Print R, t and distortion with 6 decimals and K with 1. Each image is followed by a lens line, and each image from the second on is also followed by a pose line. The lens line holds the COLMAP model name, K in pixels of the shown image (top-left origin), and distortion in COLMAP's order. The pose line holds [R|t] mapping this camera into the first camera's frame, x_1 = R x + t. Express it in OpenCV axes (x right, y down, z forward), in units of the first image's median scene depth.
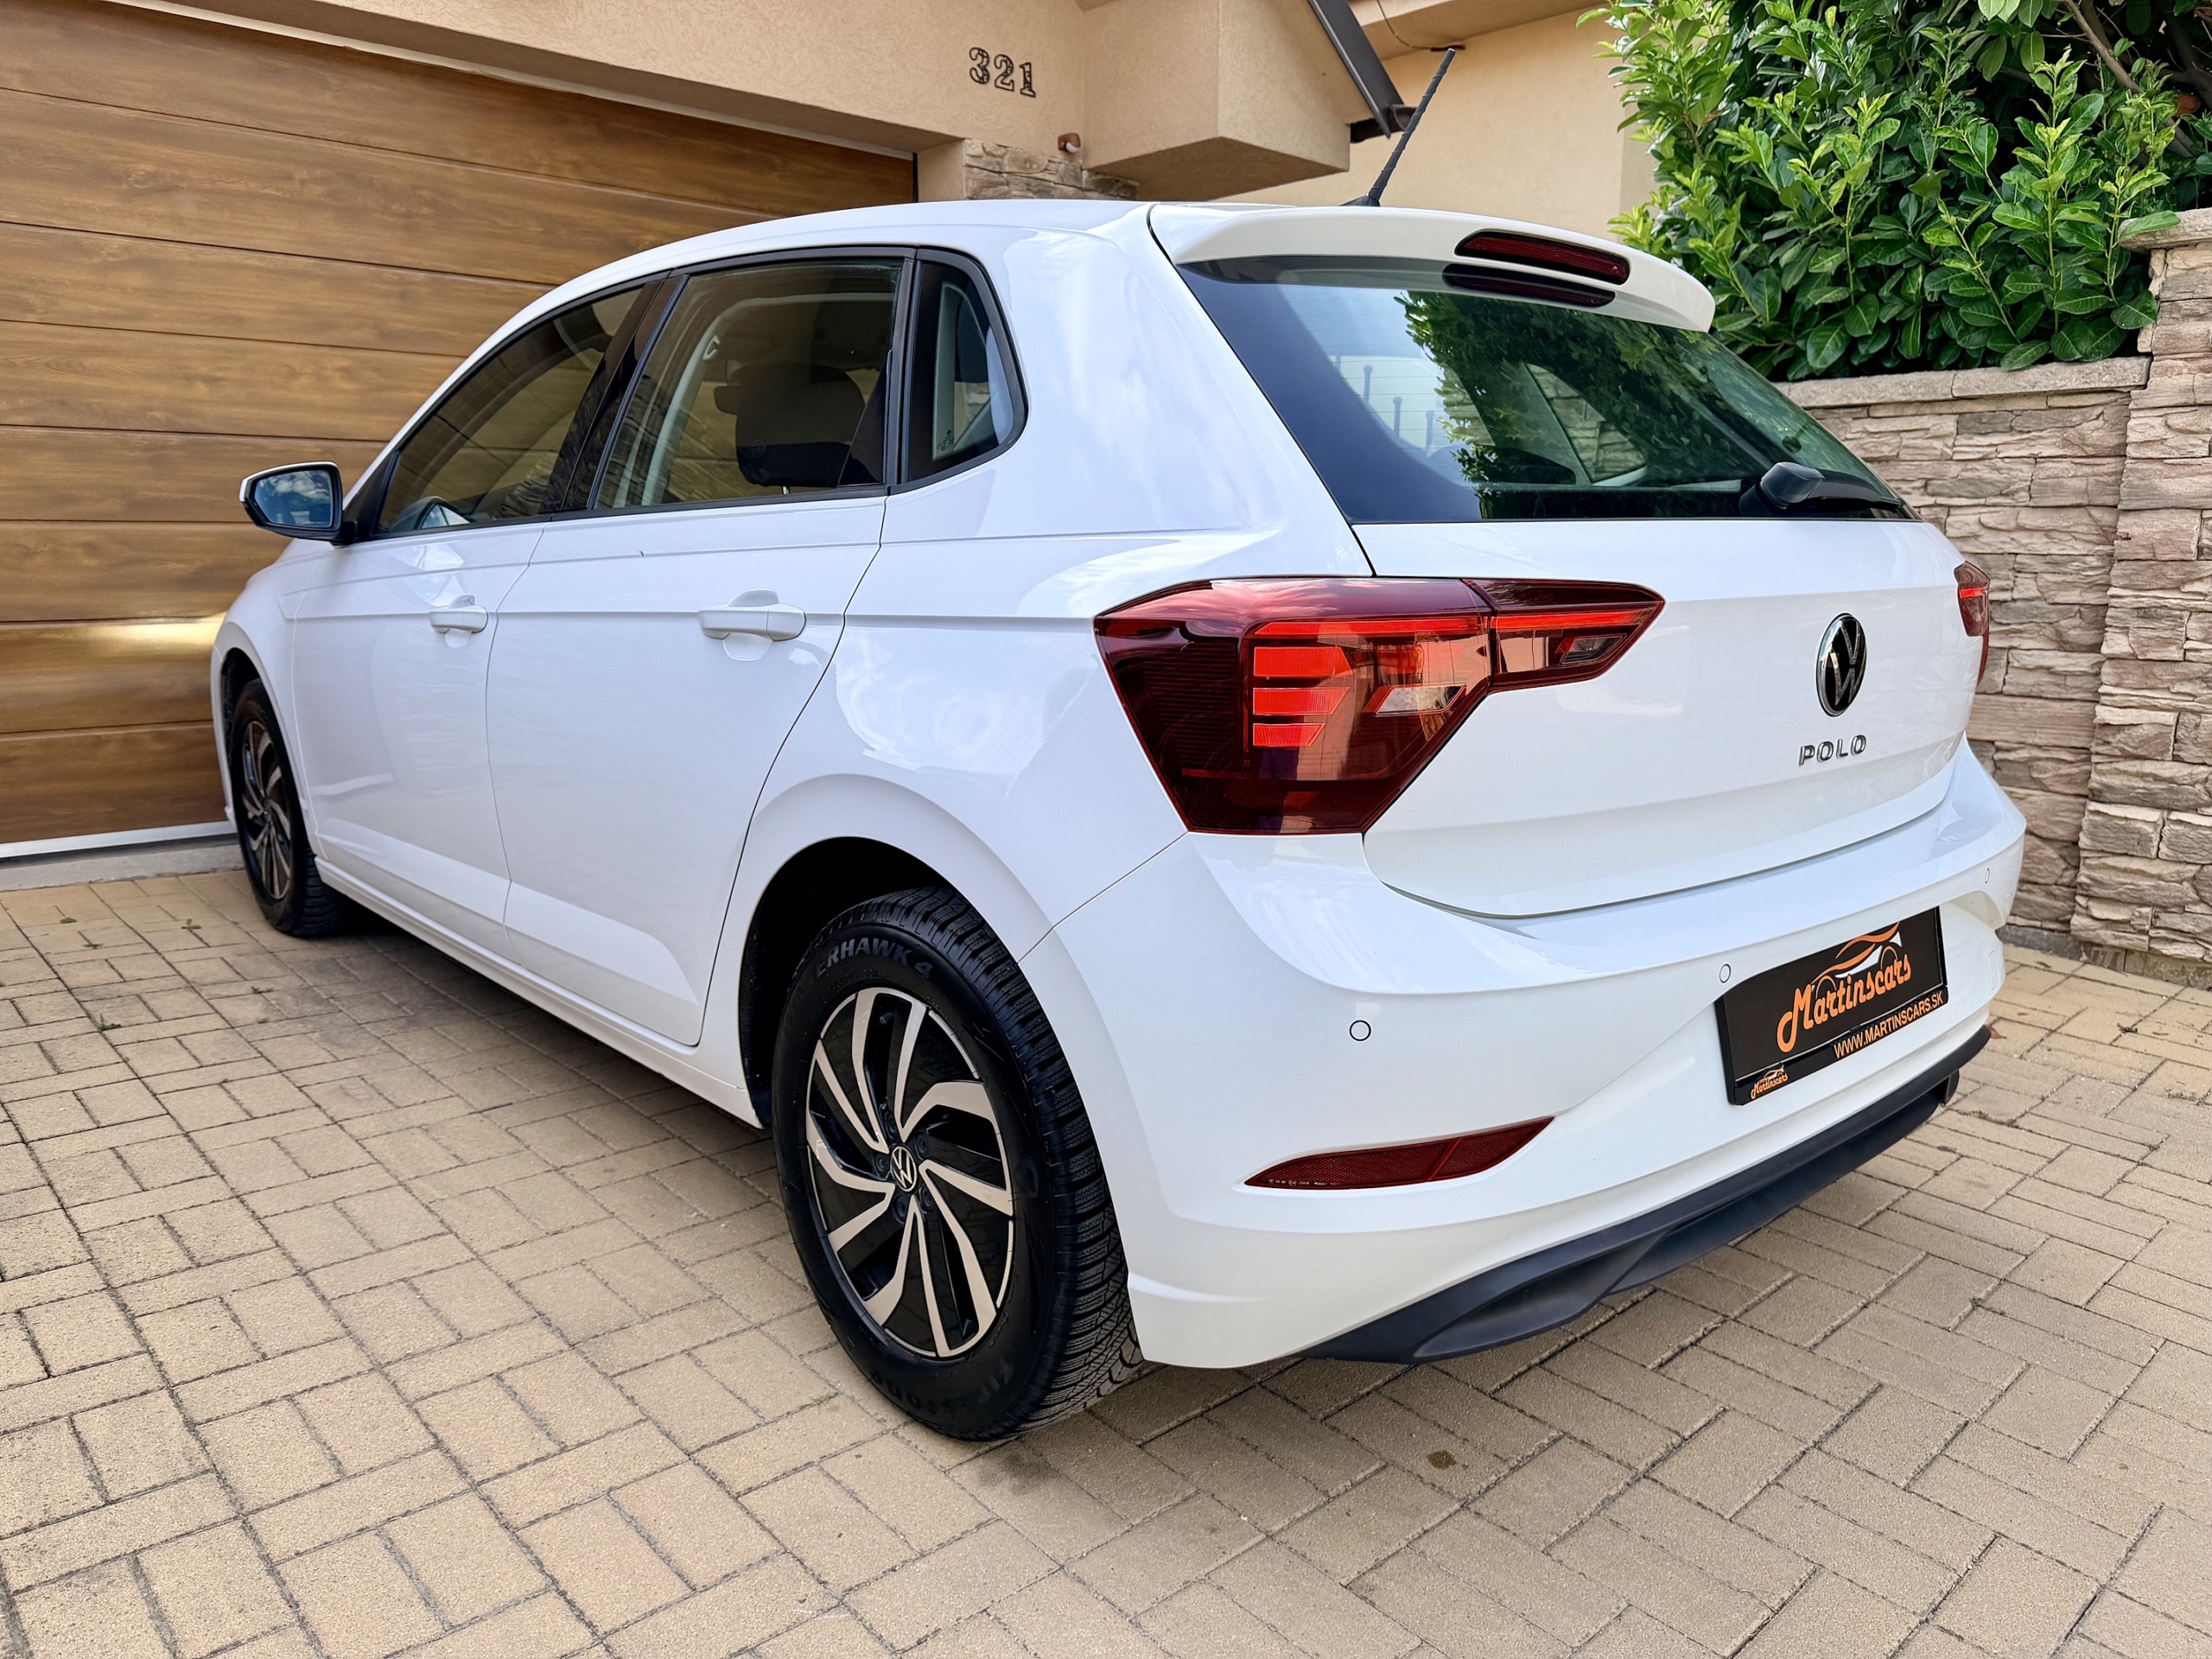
lens RADIAL K [[1575.6, 0, 1093.1], [0, 1575.6, 828.8], [0, 0, 1]] dist [-0.003189, -0.008746]
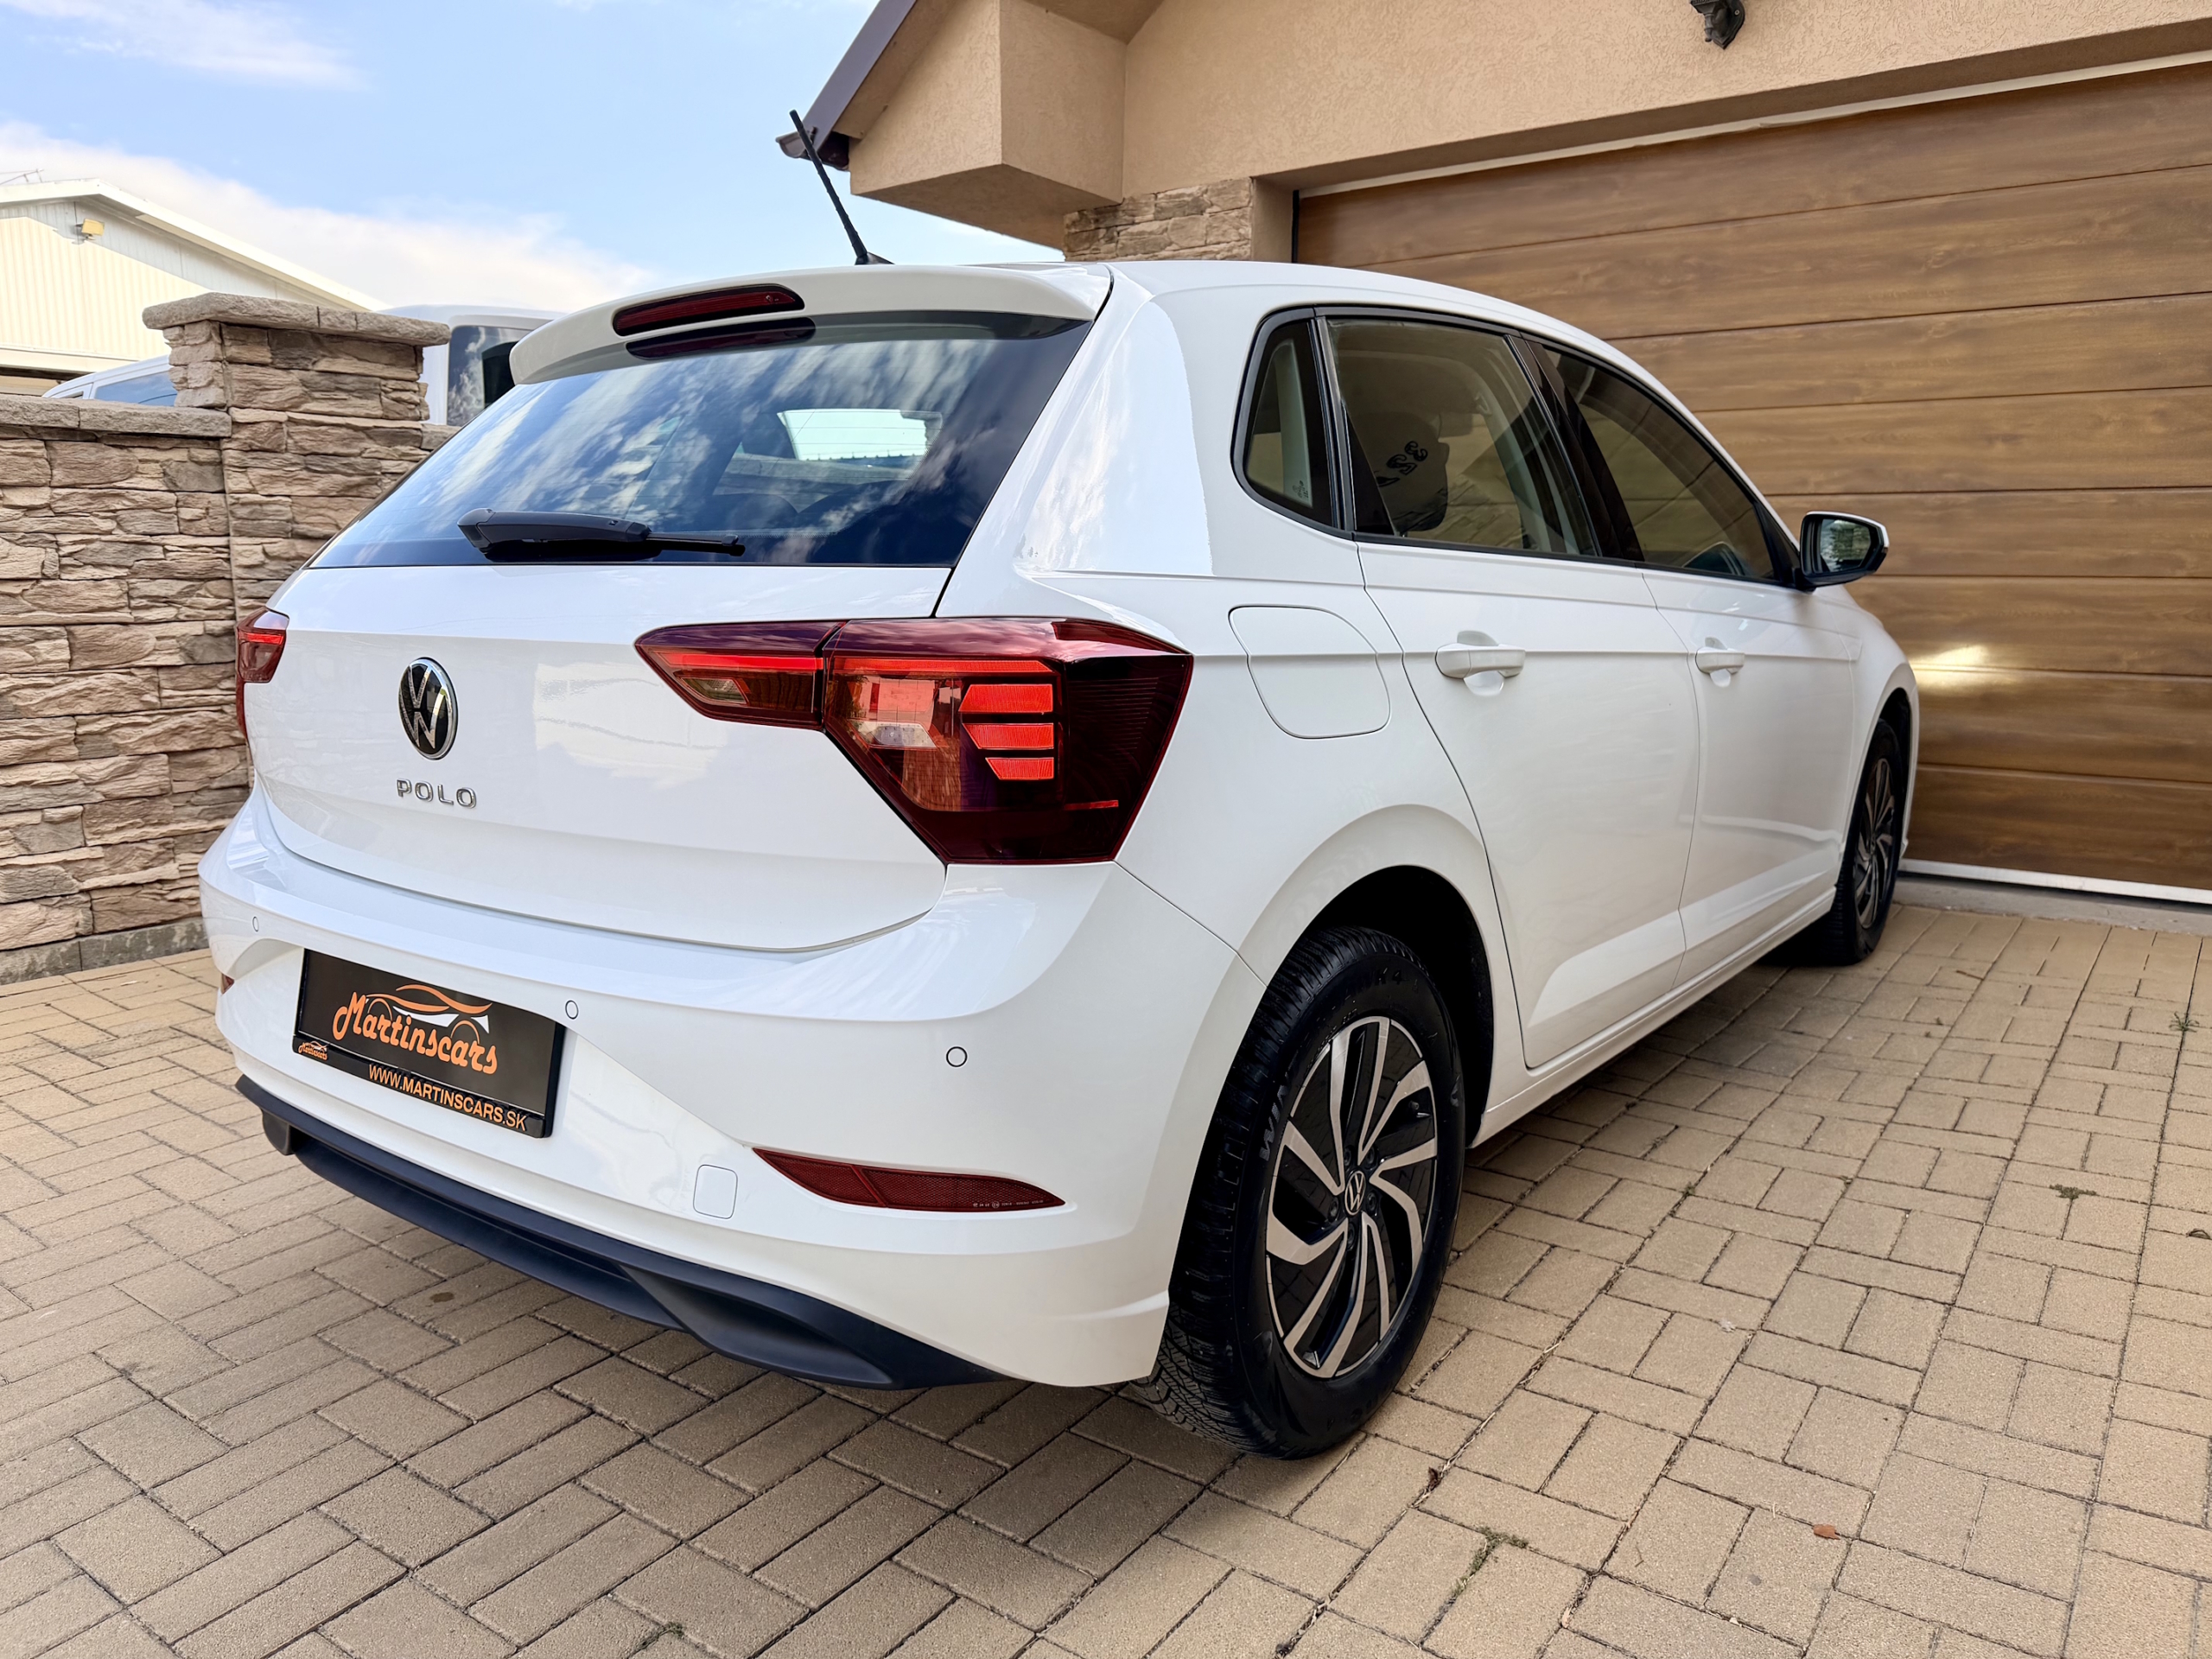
lens RADIAL K [[1492.5, 0, 1095.2], [0, 1492.5, 888.2], [0, 0, 1]] dist [-0.022323, -0.000289]
pose [[0.220804, 0.191476, -0.956338, 0.609943], [-0.179406, 0.971782, 0.153146, -0.086664], [0.958676, 0.137758, 0.248926, 0.489797]]
